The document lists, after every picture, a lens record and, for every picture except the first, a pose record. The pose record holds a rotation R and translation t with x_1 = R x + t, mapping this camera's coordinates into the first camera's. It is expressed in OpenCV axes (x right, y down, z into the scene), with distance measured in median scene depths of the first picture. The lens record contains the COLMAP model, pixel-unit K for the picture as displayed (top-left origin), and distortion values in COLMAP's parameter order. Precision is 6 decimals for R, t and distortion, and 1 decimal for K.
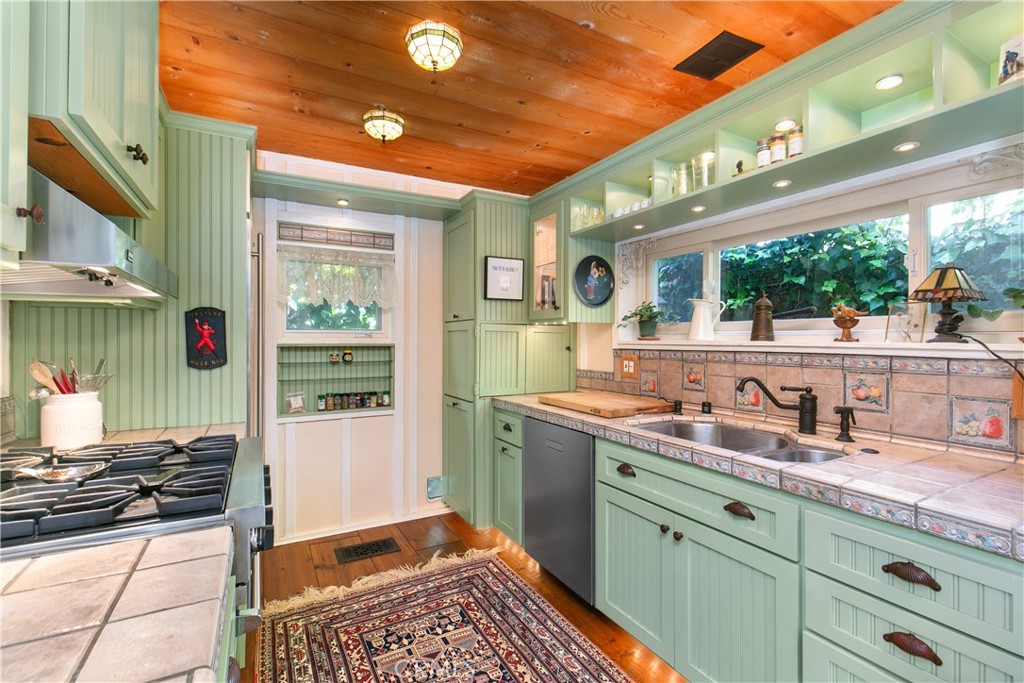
lens RADIAL K [[454.6, 0, 504.4], [0, 454.6, 339.3], [0, 0, 1]] dist [0.000473, -0.001662]
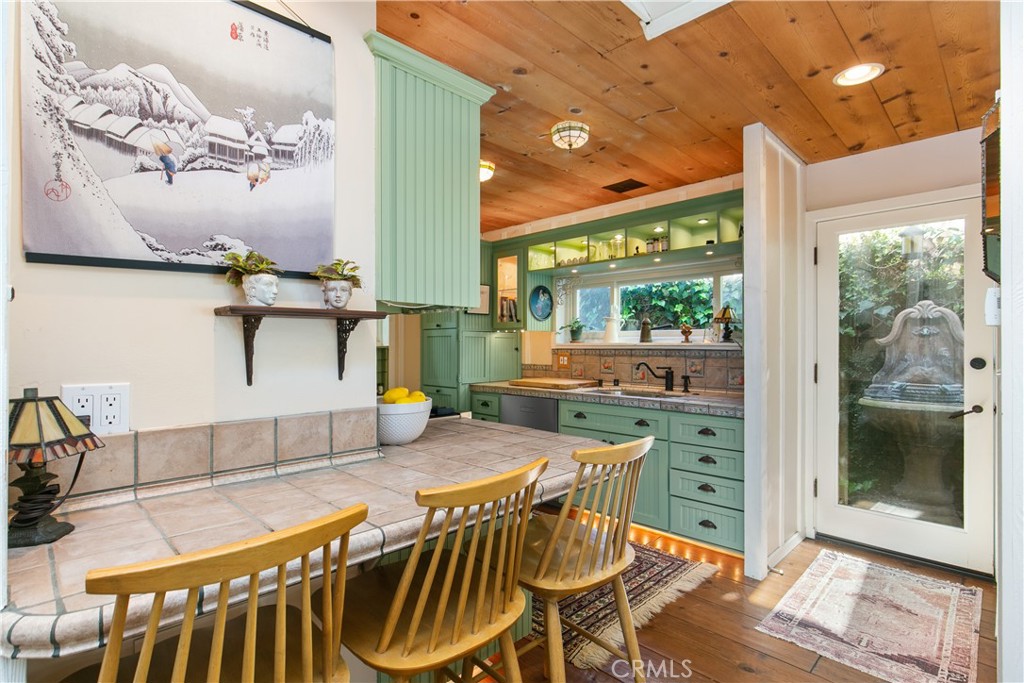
lens RADIAL K [[499.4, 0, 504.7], [0, 499.4, 343.8], [0, 0, 1]] dist [0.000805, -0.000057]
pose [[0.959085, -0.003143, 0.283101, -0.480877], [0.003188, 0.999995, 0.000302, 0.005258], [-0.283100, 0.000613, 0.959090, -0.665870]]
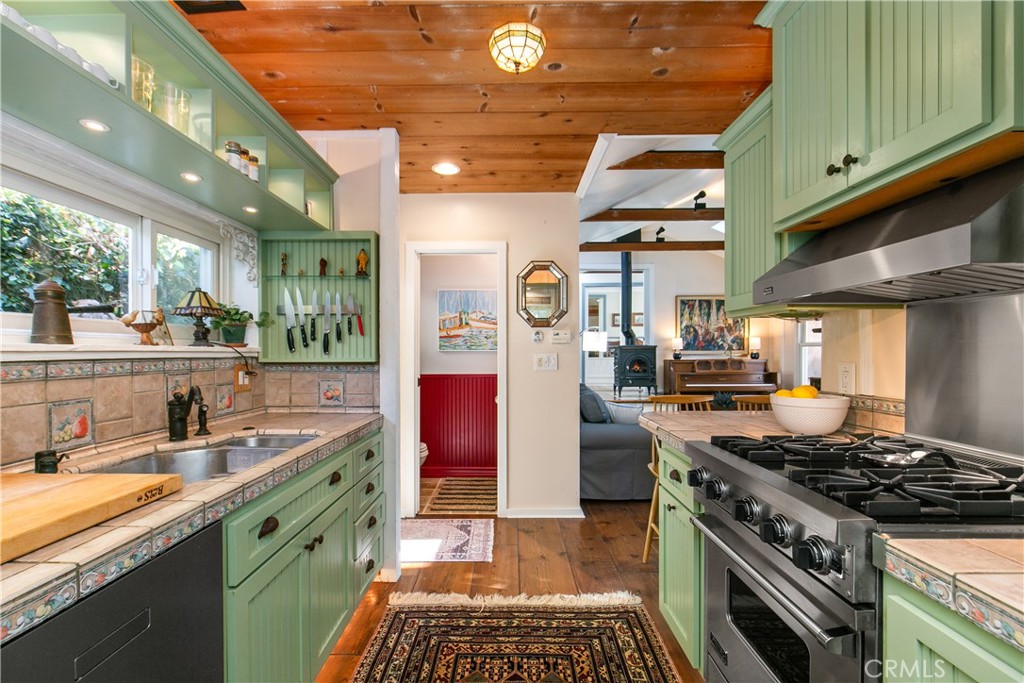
lens RADIAL K [[454.6, 0, 506.0], [0, 454.6, 354.5], [0, 0, 1]] dist [0.000473, -0.001662]
pose [[-0.874642, -0.005947, 0.484733, -0.336511], [-0.001386, 0.999951, 0.009766, 0.010738], [-0.484768, 0.007870, -0.874607, 1.221343]]
